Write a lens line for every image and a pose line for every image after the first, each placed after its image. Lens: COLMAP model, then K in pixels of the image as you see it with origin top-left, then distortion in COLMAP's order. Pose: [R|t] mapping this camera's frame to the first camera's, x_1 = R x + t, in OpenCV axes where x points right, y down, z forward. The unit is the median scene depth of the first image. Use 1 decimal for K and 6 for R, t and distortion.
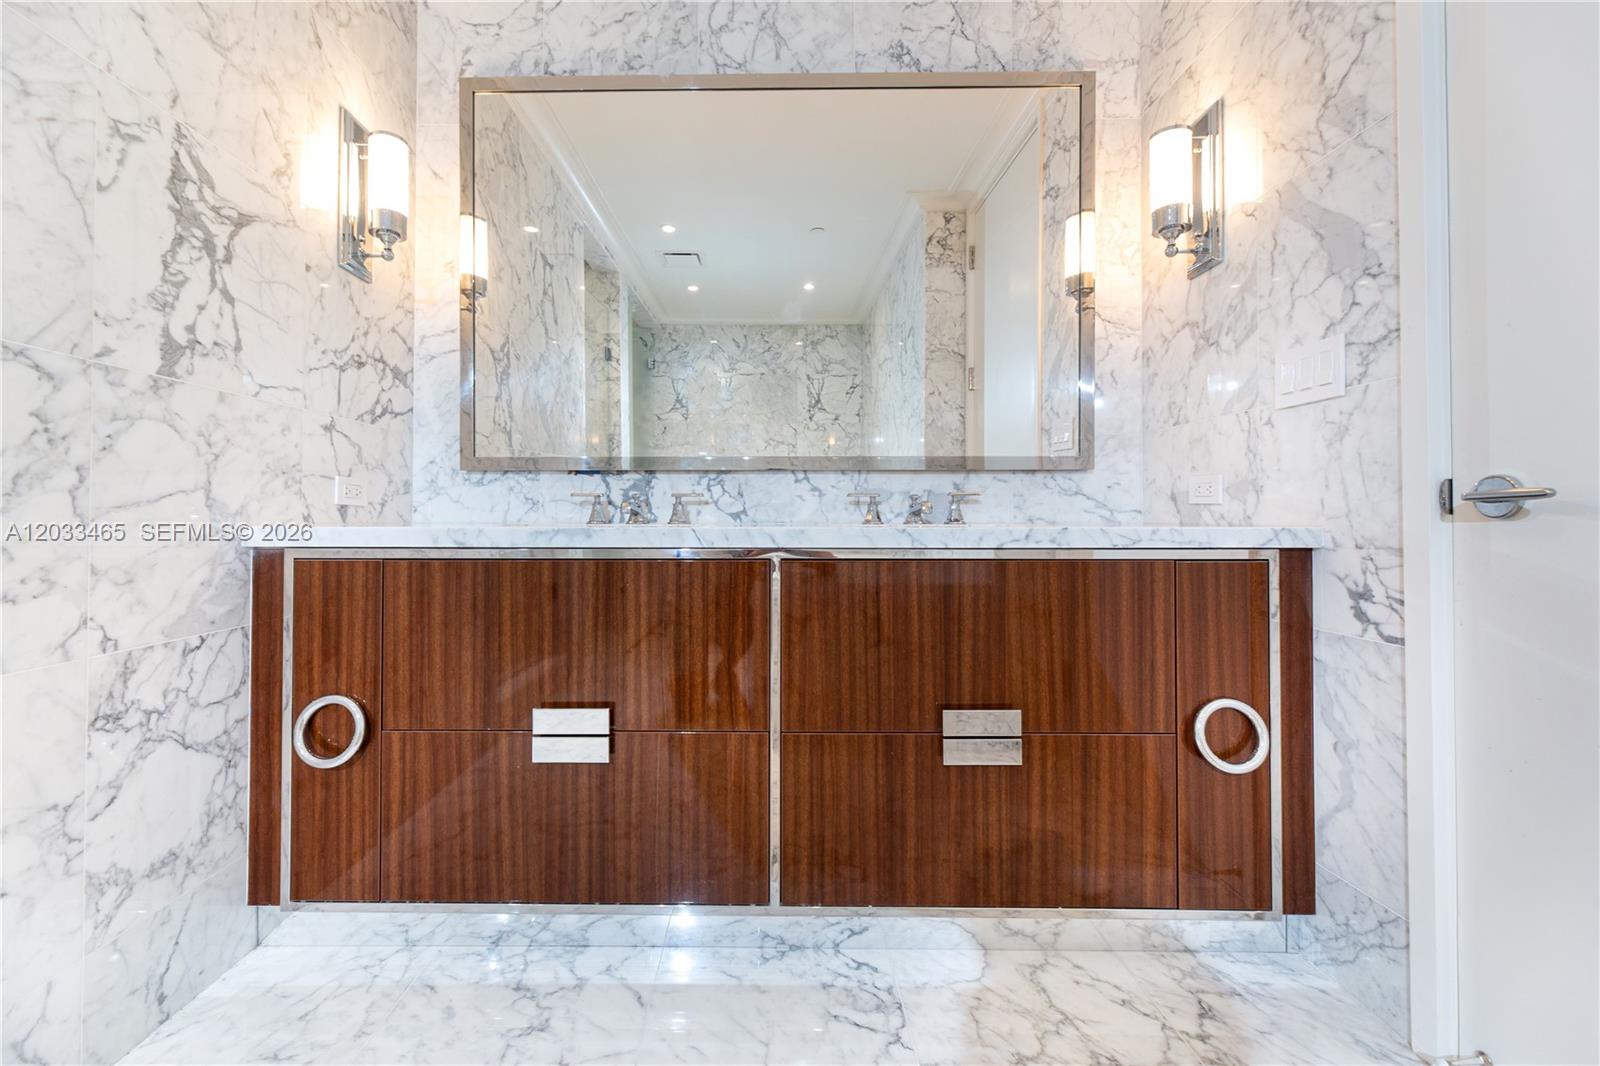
lens RADIAL K [[626.9, 0, 787.2], [0, 626.9, 523.7], [0, 0, 1]] dist [-0.001531, -0.003673]
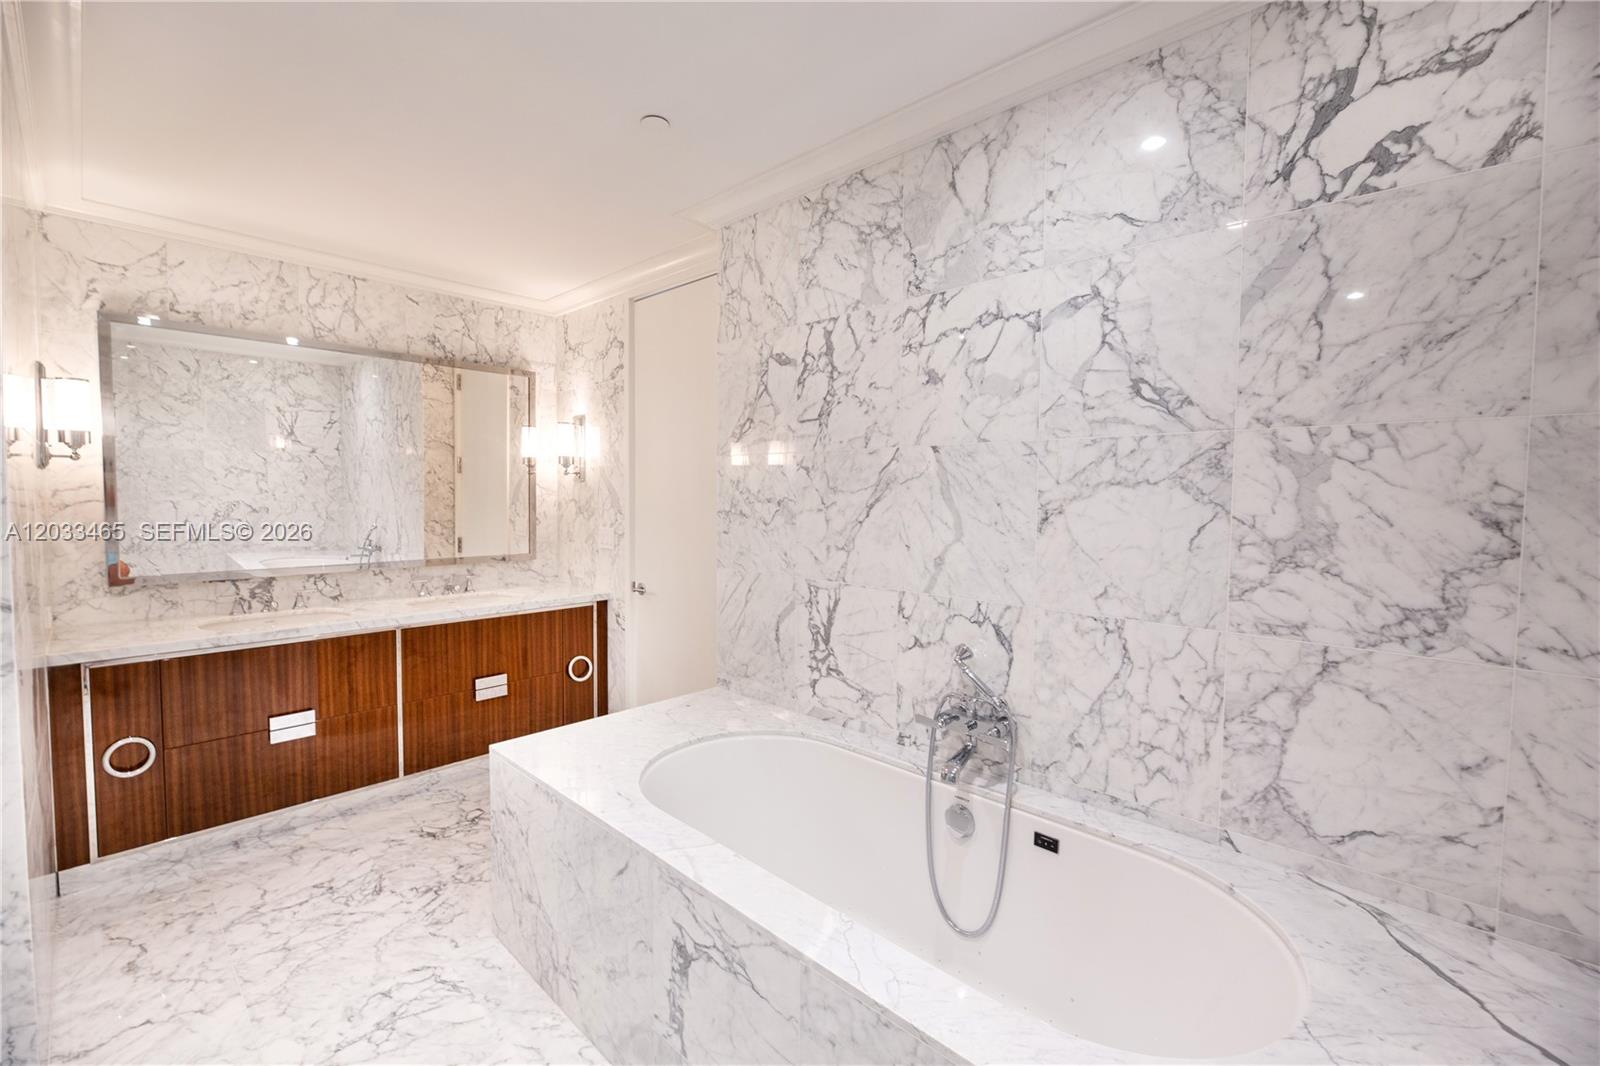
lens RADIAL K [[626.9, 0, 787.2], [0, 626.9, 523.7], [0, 0, 1]] dist [-0.001531, -0.003673]
pose [[0.685108, -0.021371, 0.728128, -0.471667], [-0.010059, 0.999197, 0.038792, -0.291798], [-0.728372, -0.033901, 0.684343, -1.070415]]
